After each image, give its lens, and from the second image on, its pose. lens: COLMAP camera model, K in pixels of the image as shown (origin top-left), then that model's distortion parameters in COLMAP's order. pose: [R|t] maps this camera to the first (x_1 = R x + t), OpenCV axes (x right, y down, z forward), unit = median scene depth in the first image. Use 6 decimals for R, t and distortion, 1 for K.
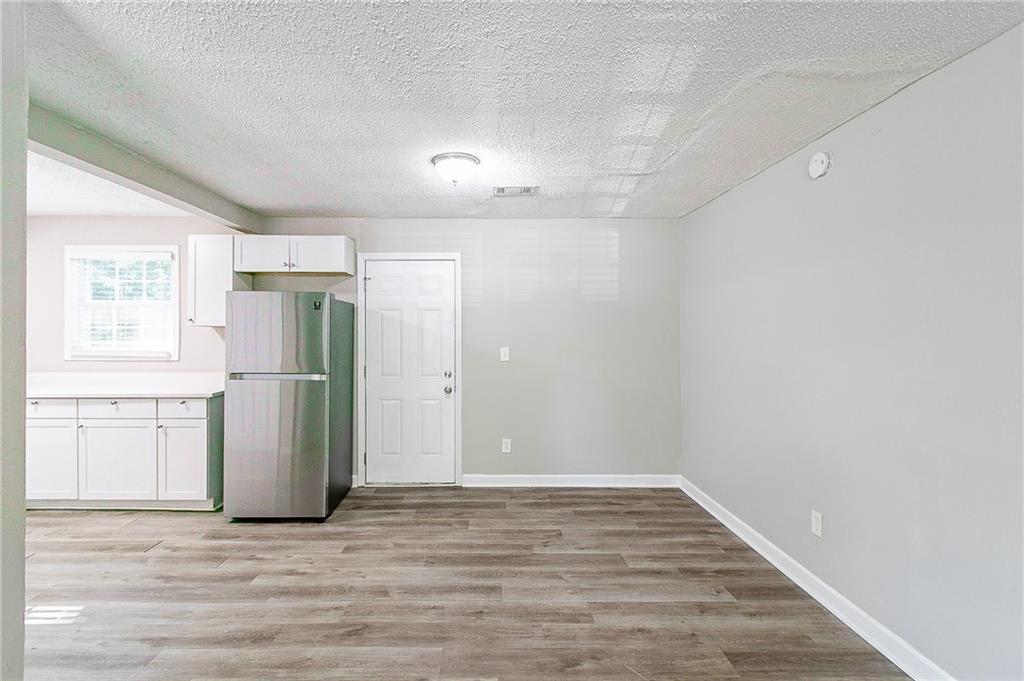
lens RADIAL K [[480.5, 0, 500.3], [0, 480.5, 332.4], [0, 0, 1]] dist [-0.006286, 0.001618]
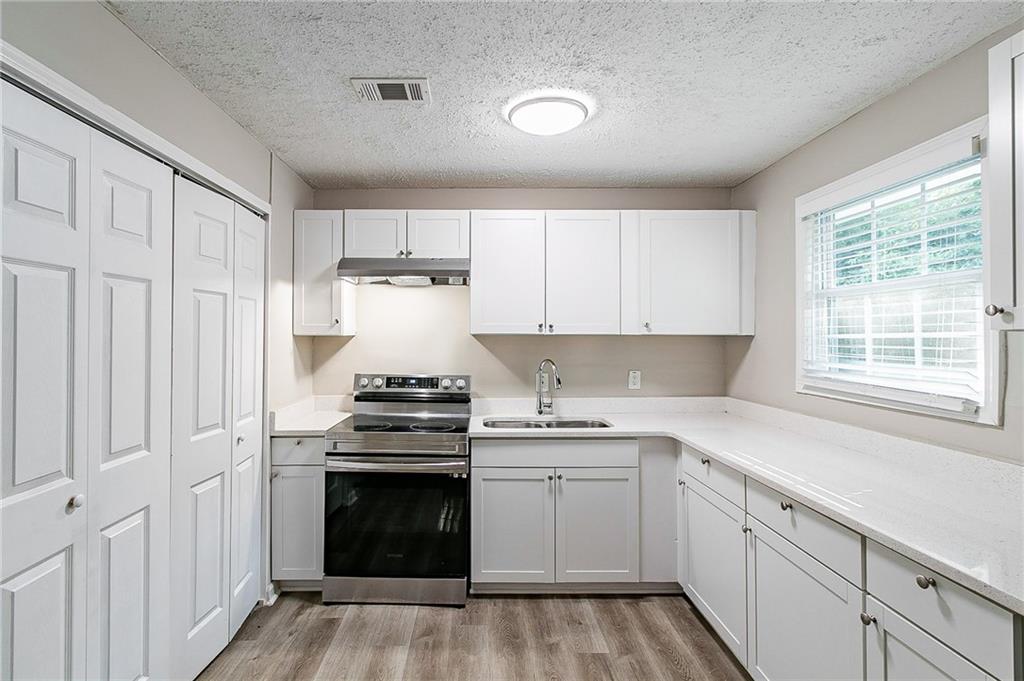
lens RADIAL K [[480.5, 0, 488.1], [0, 480.5, 331.7], [0, 0, 1]] dist [-0.006286, 0.001618]
pose [[-0.033946, -0.016499, -0.999287, -0.328170], [-0.002364, 0.999862, -0.016429, -0.006692], [0.999421, 0.001805, -0.033981, 0.690109]]
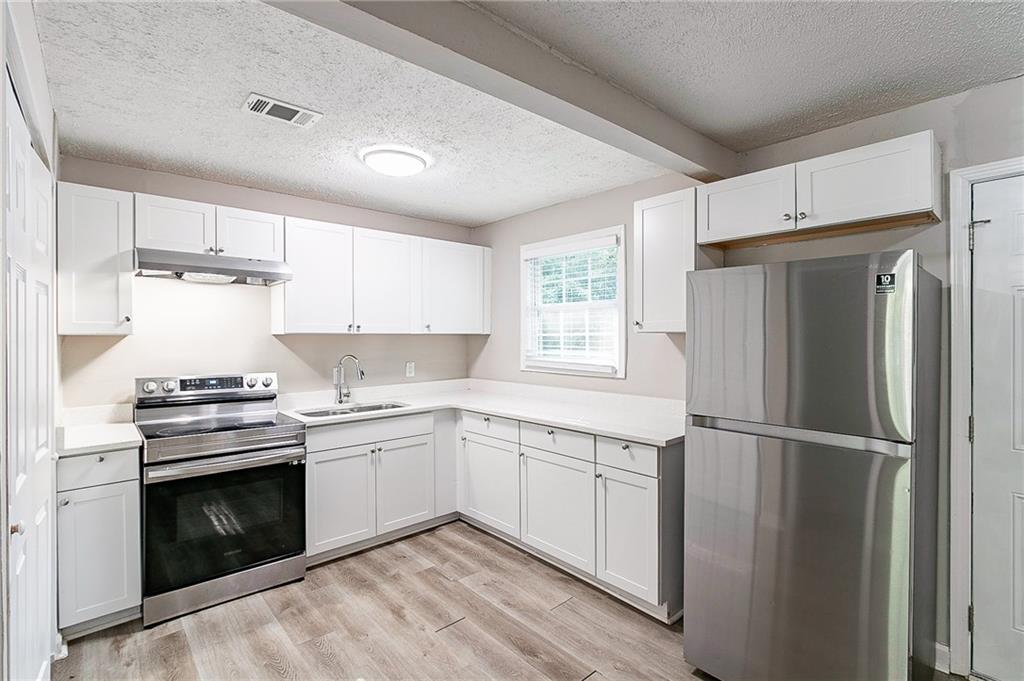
lens RADIAL K [[480.5, 0, 493.6], [0, 480.5, 336.9], [0, 0, 1]] dist [-0.006286, 0.001618]
pose [[0.631034, -0.002595, -0.775751, -0.242413], [0.004207, 0.999991, 0.000077, -0.007937], [0.775744, -0.003312, 0.631039, 0.407758]]
